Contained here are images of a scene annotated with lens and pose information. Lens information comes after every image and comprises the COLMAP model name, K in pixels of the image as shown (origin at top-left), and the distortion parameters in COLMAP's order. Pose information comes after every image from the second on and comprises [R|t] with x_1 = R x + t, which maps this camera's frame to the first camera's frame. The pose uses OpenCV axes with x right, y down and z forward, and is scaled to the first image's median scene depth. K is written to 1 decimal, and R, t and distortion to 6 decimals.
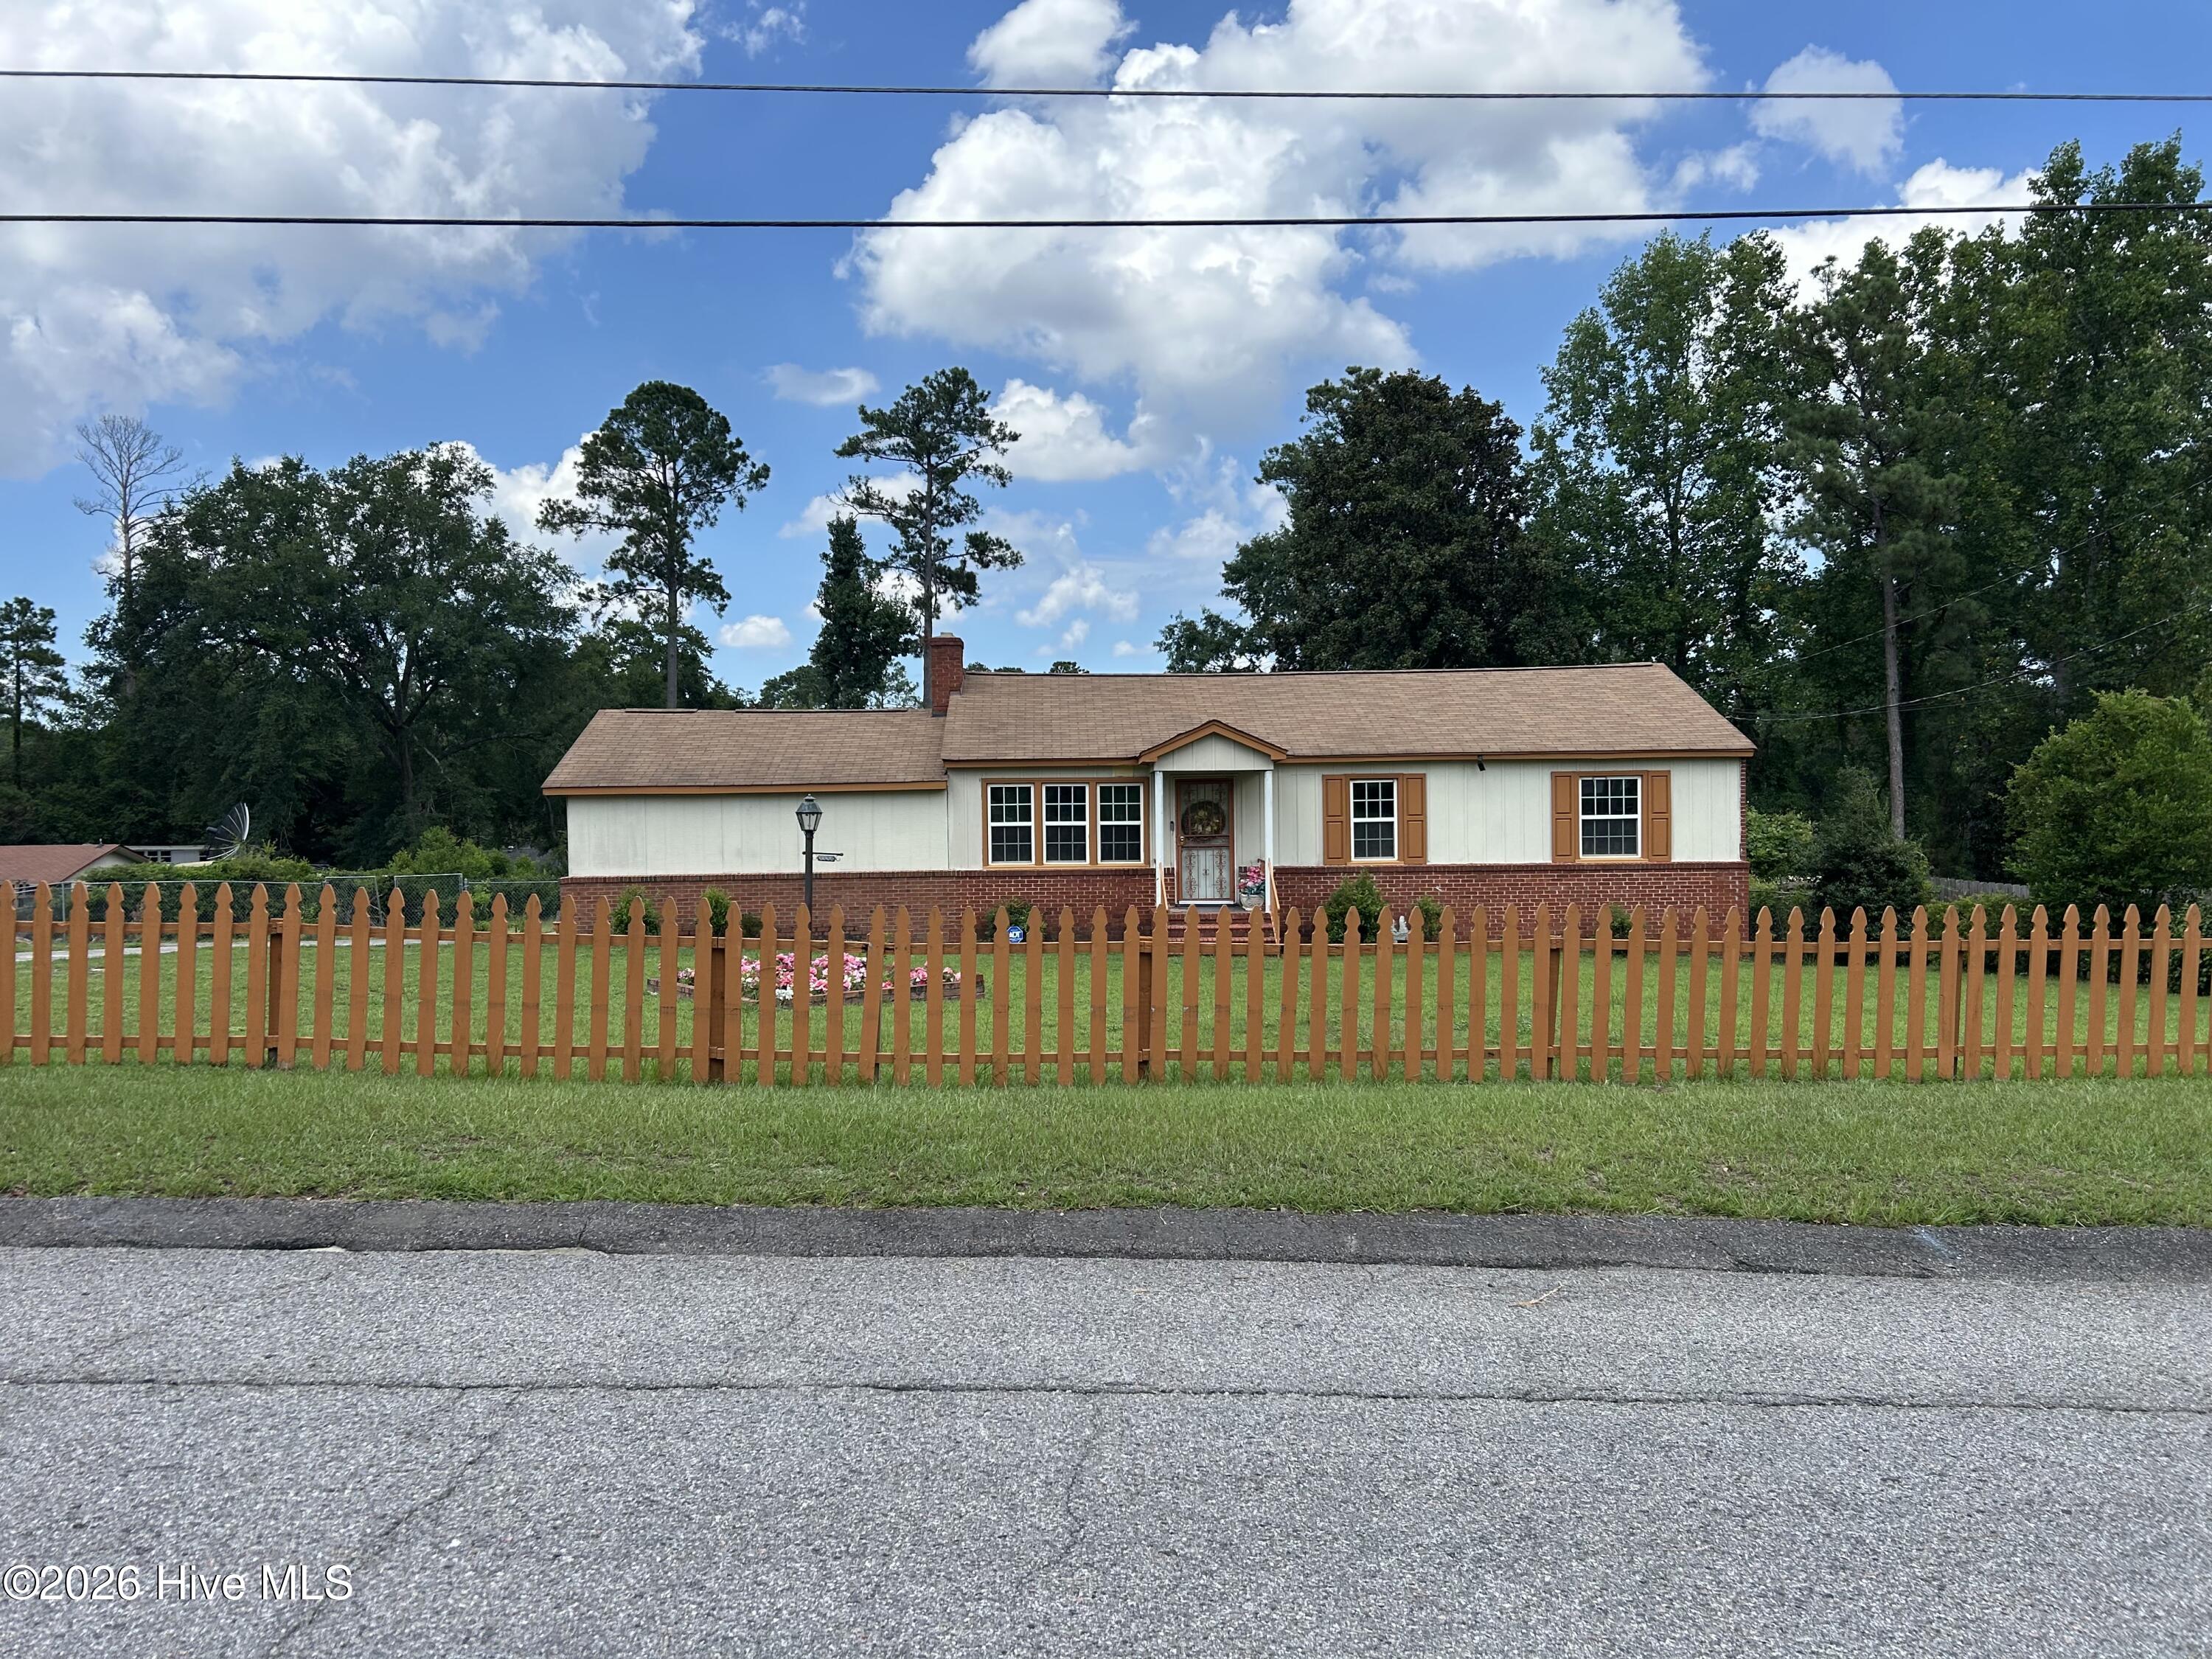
lens RADIAL K [[1662.0, 0, 1102.8], [0, 1662.0, 838.6], [0, 0, 1]] dist [0.052372, -0.041721]
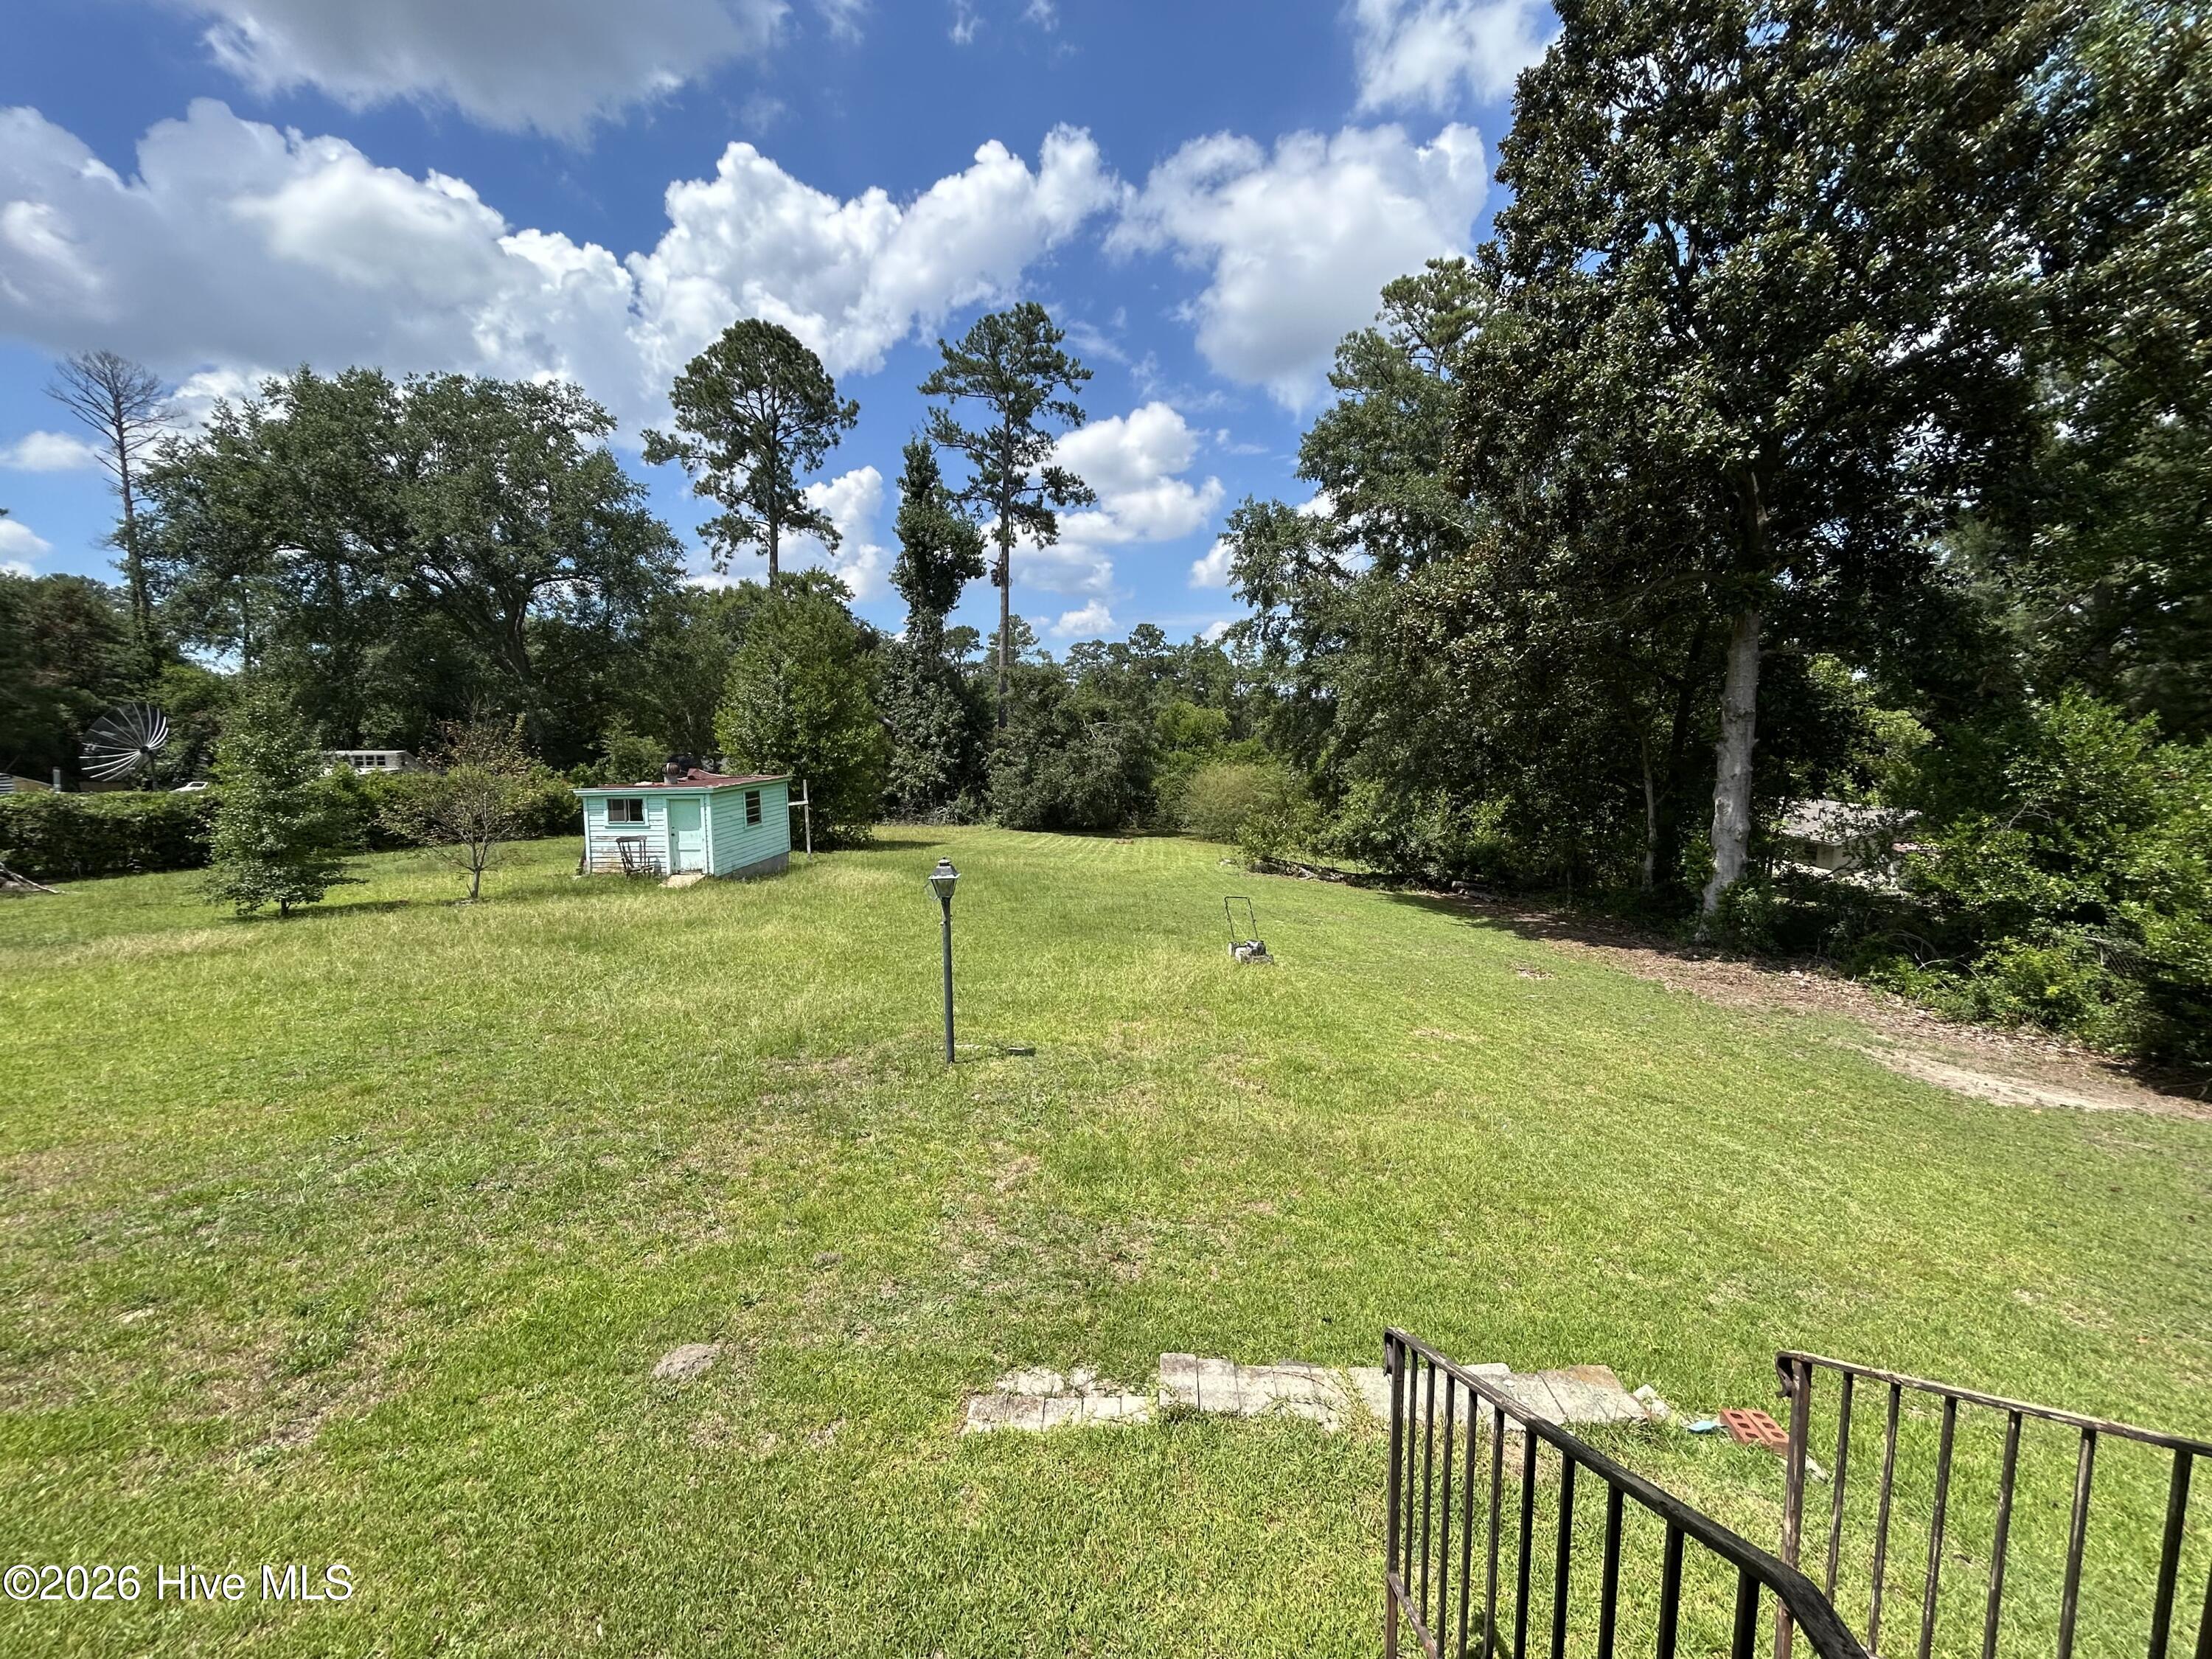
lens RADIAL K [[893.0, 0, 1106.0], [0, 893.0, 829.5], [0, 0, 1]] dist [0.000306, 0.000089]
pose [[0.996540, 0.017614, -0.081225, 0.010522], [-0.010189, 0.995805, 0.090930, -0.003637], [0.082486, -0.089788, 0.992539, 0.413510]]
